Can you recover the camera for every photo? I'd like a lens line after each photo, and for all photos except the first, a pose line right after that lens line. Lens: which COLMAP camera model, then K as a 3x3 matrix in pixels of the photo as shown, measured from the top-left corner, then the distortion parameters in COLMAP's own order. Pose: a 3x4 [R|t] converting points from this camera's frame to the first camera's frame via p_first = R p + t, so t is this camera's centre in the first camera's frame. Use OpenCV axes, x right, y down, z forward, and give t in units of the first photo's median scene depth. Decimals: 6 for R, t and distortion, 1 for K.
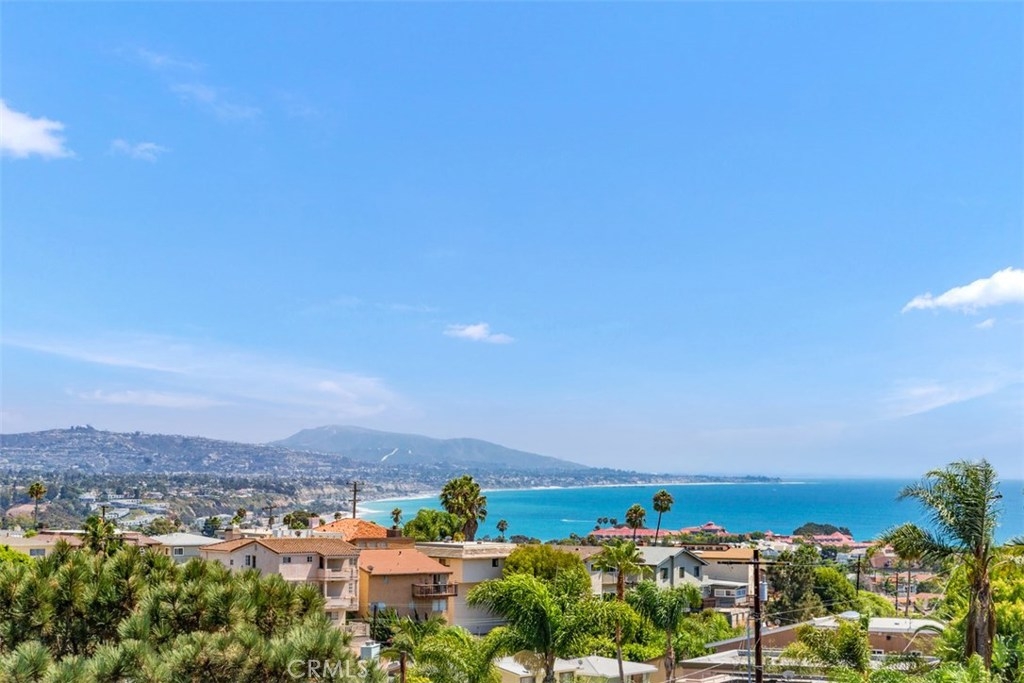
lens RADIAL K [[2232.5, 0, 512.0], [0, 2232.5, 341.5], [0, 0, 1]] dist [-0.023103, -0.103791]
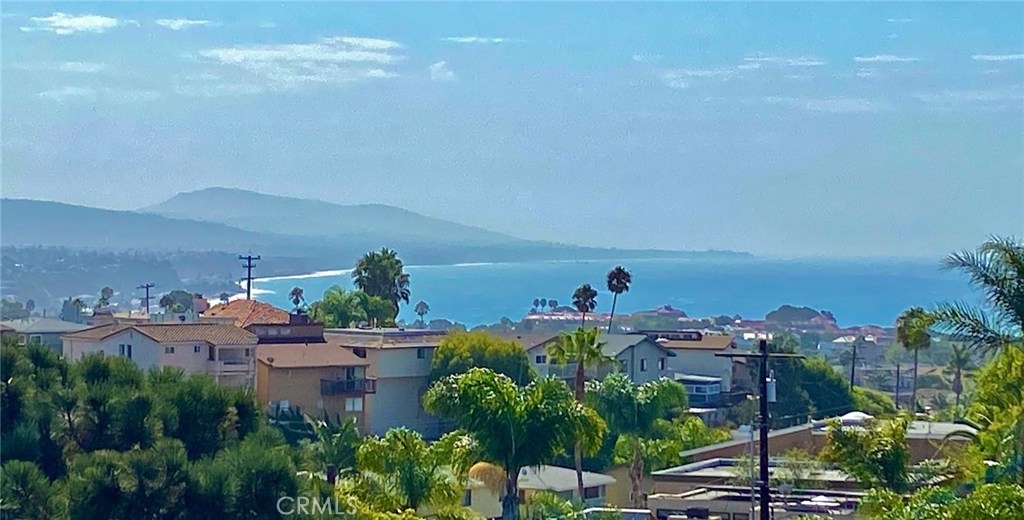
lens RADIAL K [[2441.2, 0, 512.0], [0, 2441.2, 260.0], [0, 0, 1]] dist [0.050180, -0.138573]
pose [[0.997963, 0.002661, 0.063741, -0.031978], [-0.006704, 0.997972, 0.063294, 0.006858], [-0.063443, -0.063592, 0.995957, 0.095941]]
